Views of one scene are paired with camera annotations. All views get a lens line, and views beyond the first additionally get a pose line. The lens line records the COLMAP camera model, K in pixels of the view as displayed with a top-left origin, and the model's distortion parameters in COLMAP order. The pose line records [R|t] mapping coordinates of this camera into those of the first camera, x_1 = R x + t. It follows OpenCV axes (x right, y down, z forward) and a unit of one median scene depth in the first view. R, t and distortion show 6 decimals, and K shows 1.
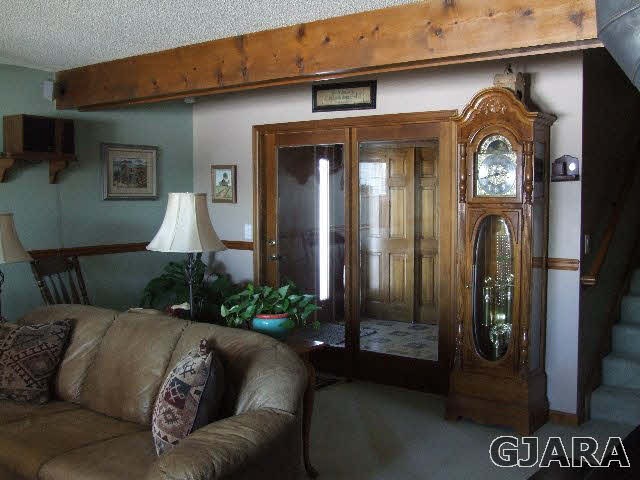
lens RADIAL K [[680.8, 0, 320.0], [0, 680.8, 240.0], [0, 0, 1]] dist [-0.143874, 0.165693]
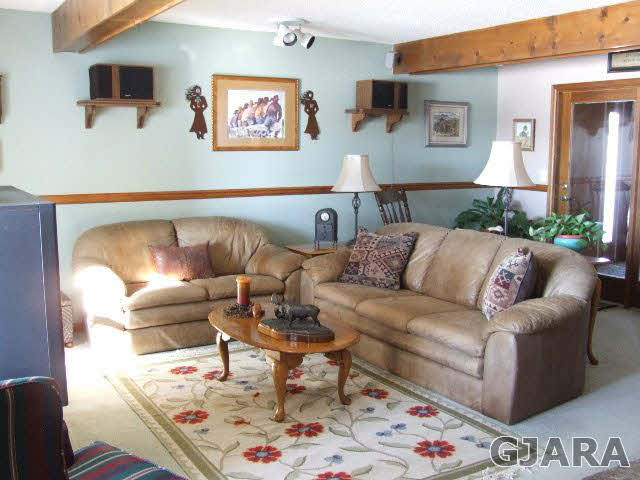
lens RADIAL K [[680.8, 0, 320.0], [0, 680.8, 240.0], [0, 0, 1]] dist [-0.143874, 0.165693]
pose [[0.921774, 0.059849, -0.383080, -0.016572], [-0.031317, 0.996279, 0.080294, 0.024904], [0.386460, -0.062016, 0.920219, -0.321344]]
